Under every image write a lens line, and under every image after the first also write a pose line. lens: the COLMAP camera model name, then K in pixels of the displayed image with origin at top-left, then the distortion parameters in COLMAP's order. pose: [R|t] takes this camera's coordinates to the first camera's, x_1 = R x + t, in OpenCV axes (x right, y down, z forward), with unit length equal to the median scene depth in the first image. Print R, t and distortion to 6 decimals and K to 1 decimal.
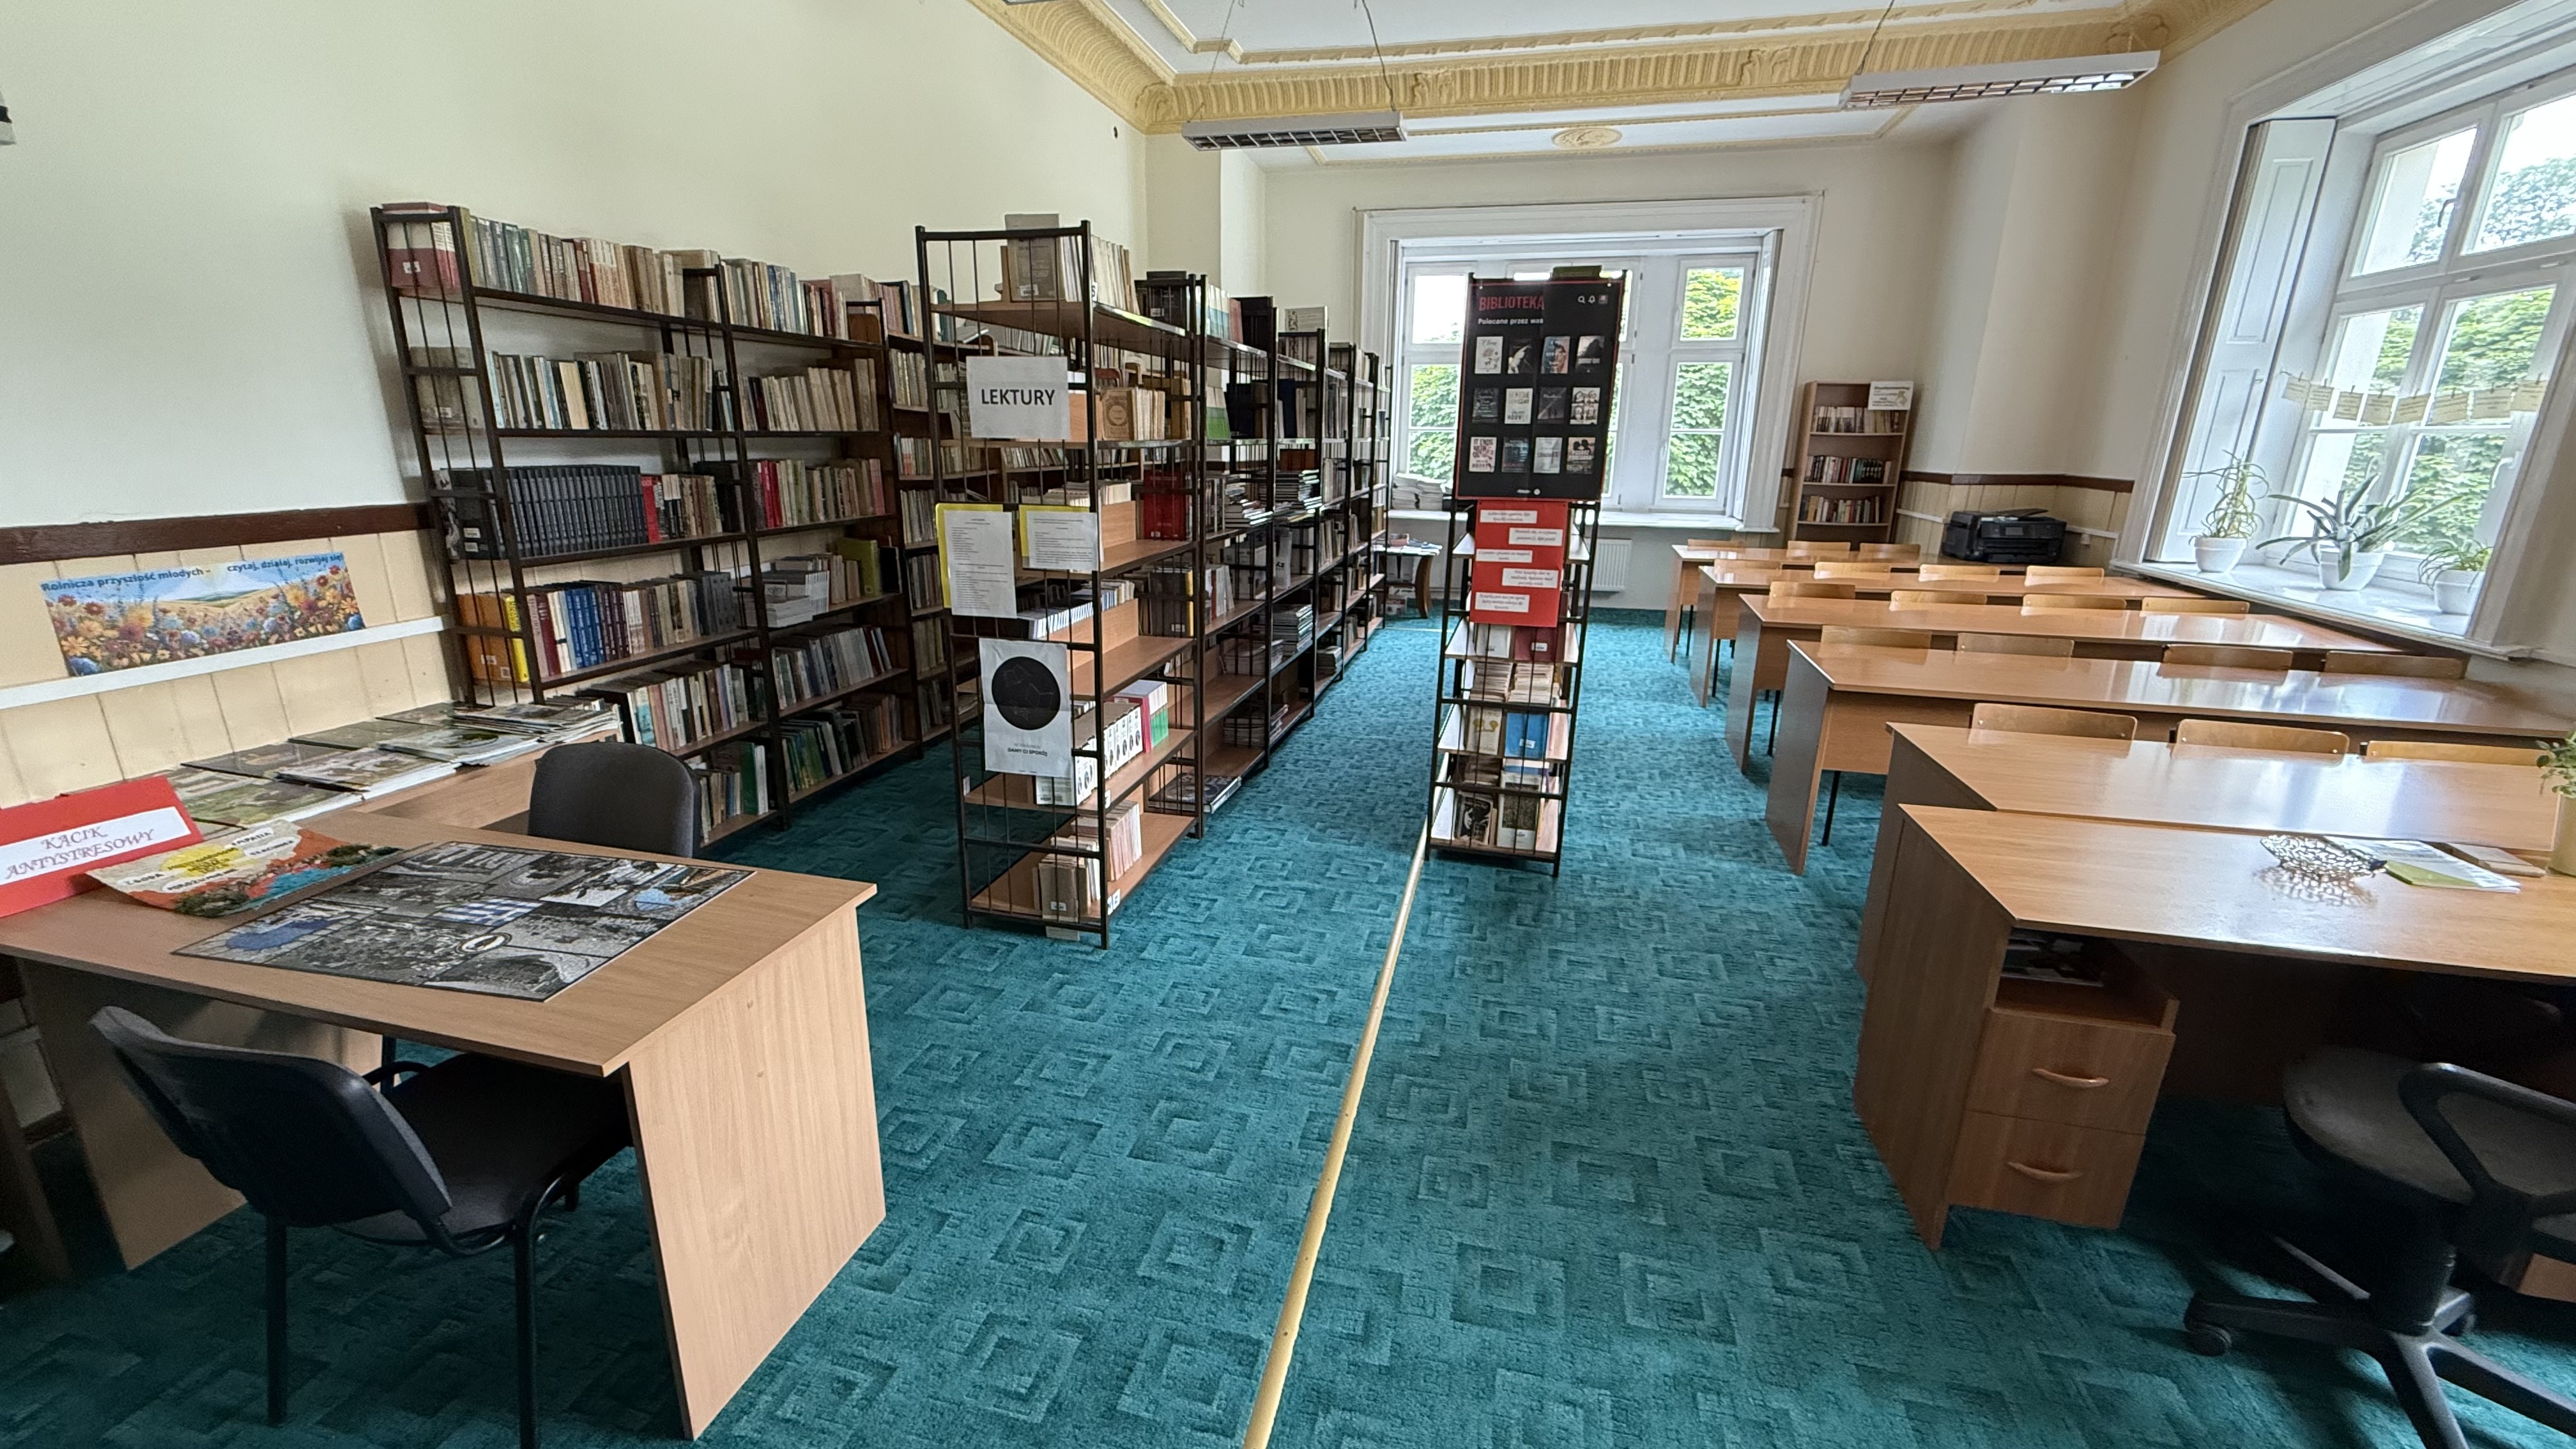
lens RADIAL K [[1038.8, 0, 1275.9], [0, 1038.8, 730.7], [0, 0, 1]] dist [0.005567, 0.000342]
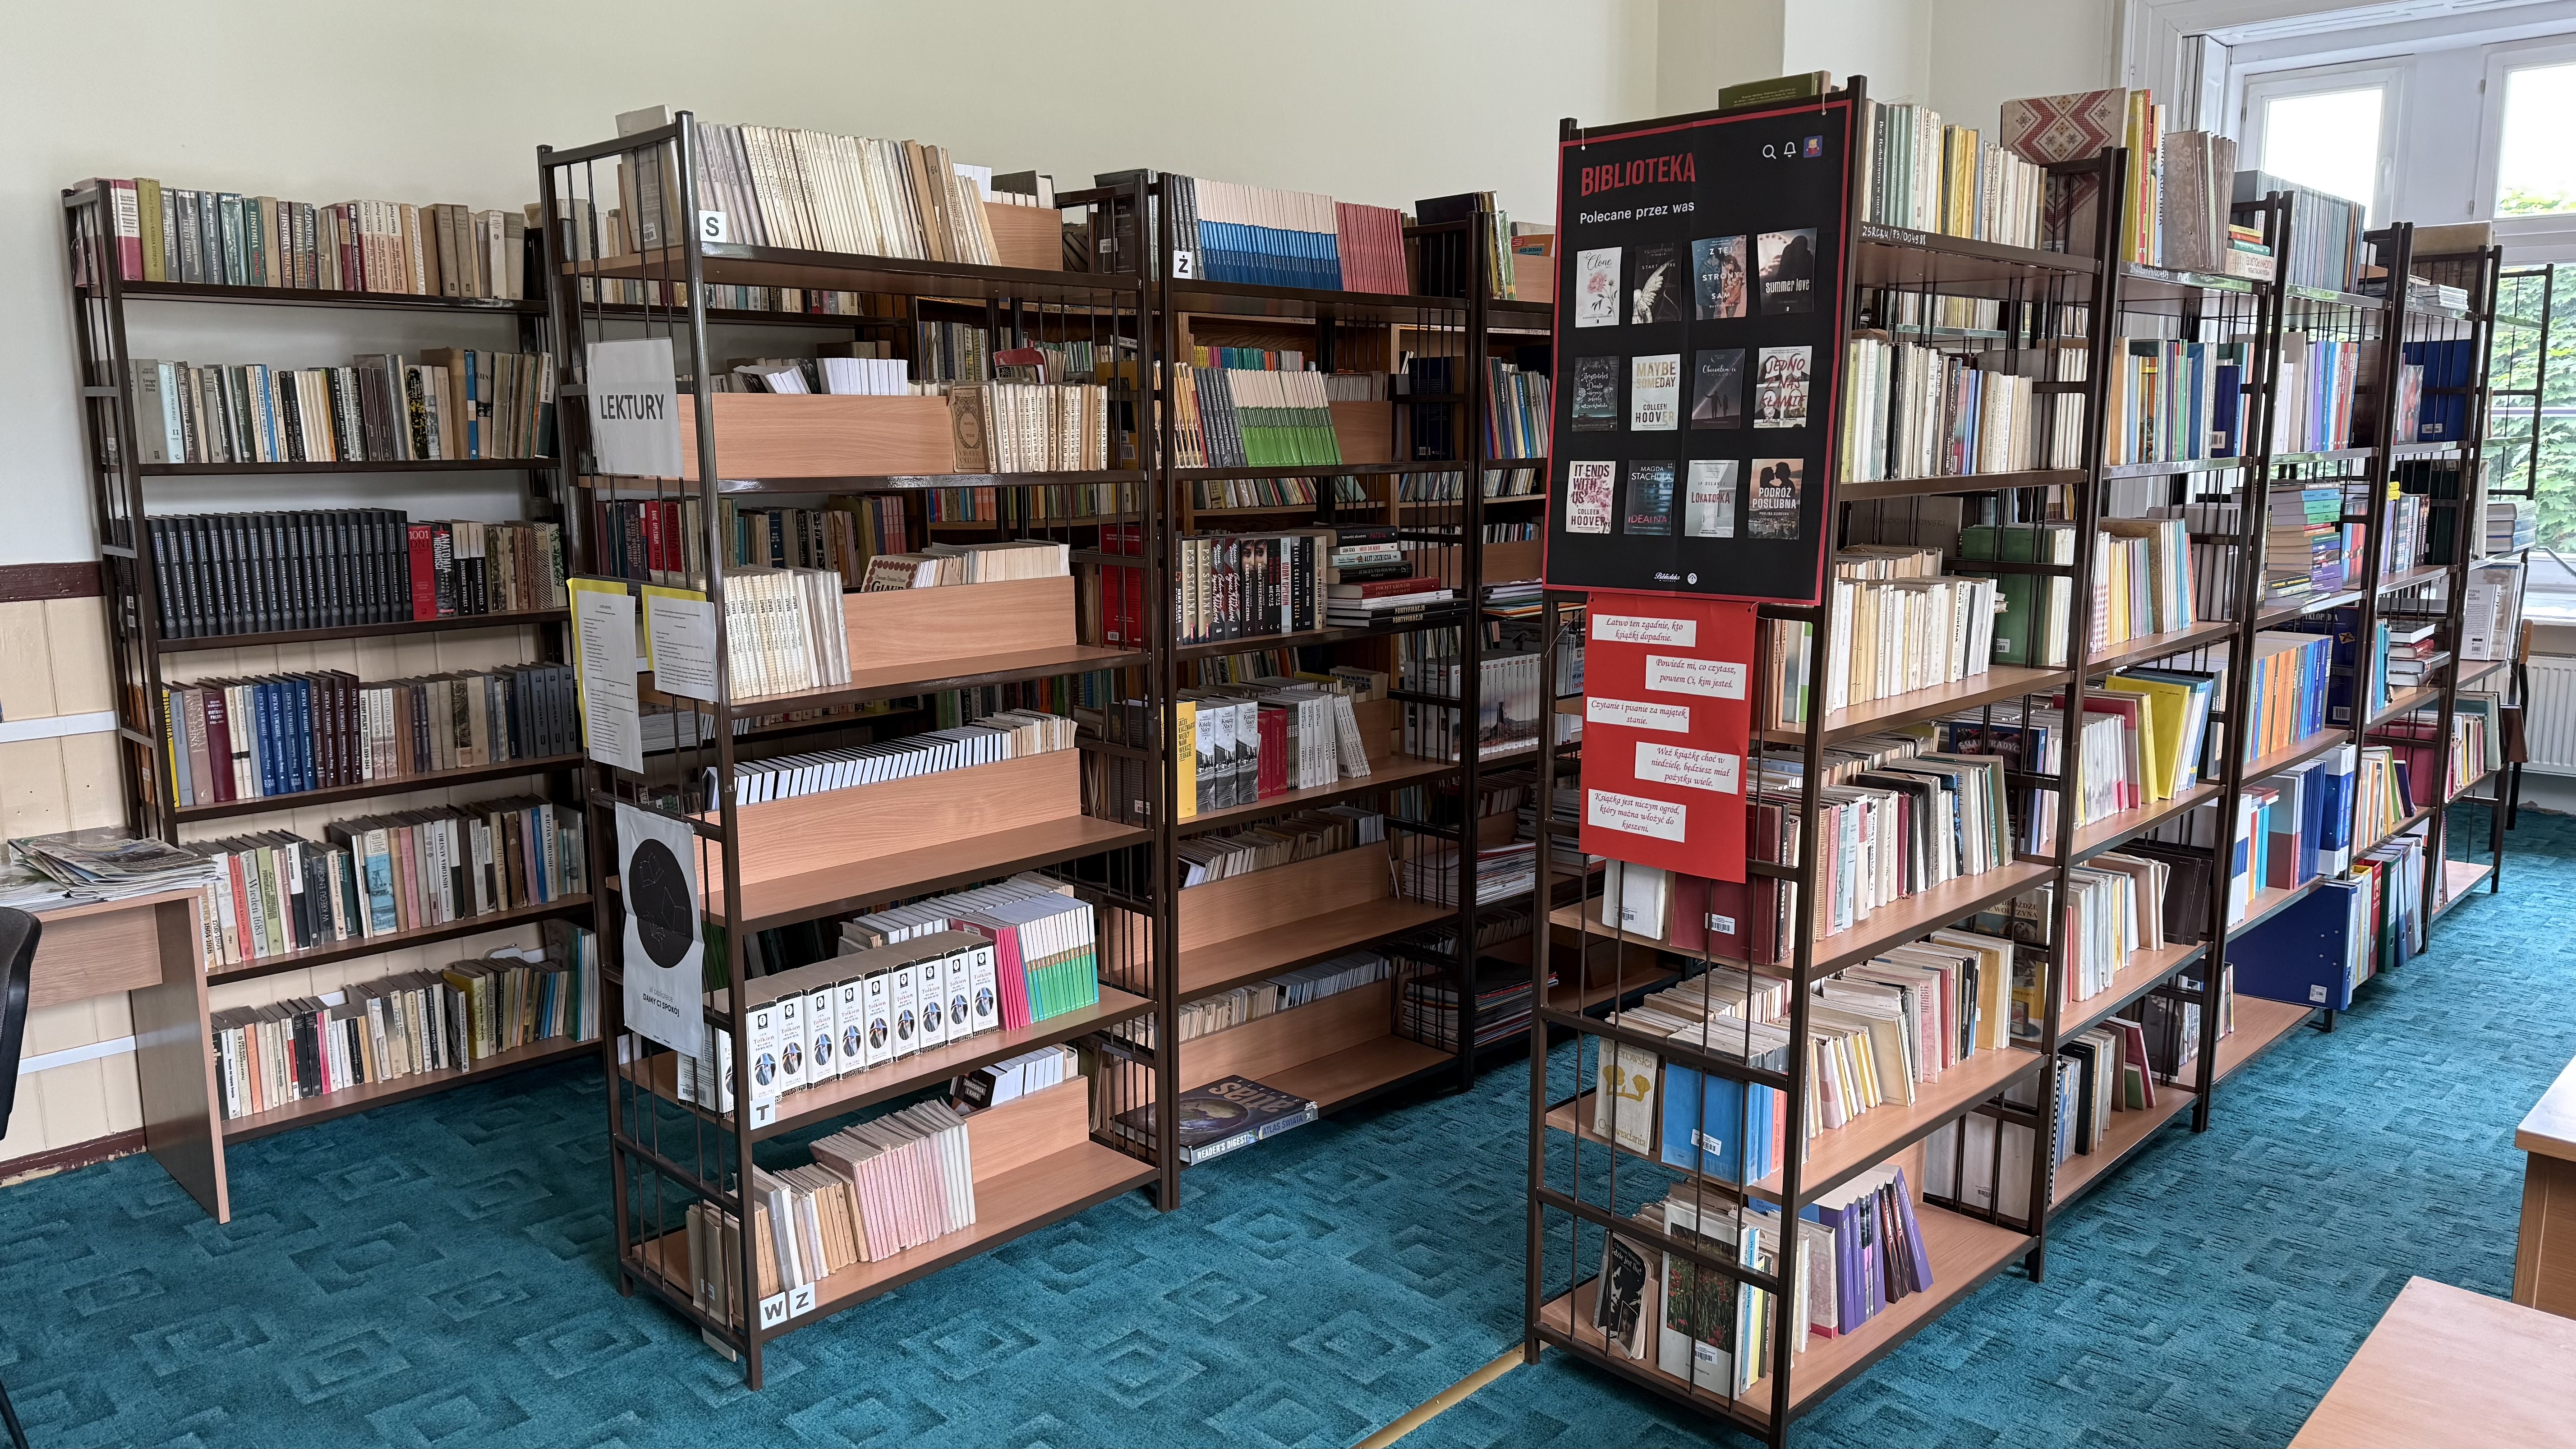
lens RADIAL K [[1779.0, 0, 1285.1], [0, 1779.0, 724.4], [0, 0, 1]] dist [0.063022, -0.018614]
pose [[0.862238, 0.064096, -0.502431, 0.481108], [-0.122796, 0.988820, -0.084590, -0.079889], [0.491392, 0.134633, 0.860469, 0.258561]]
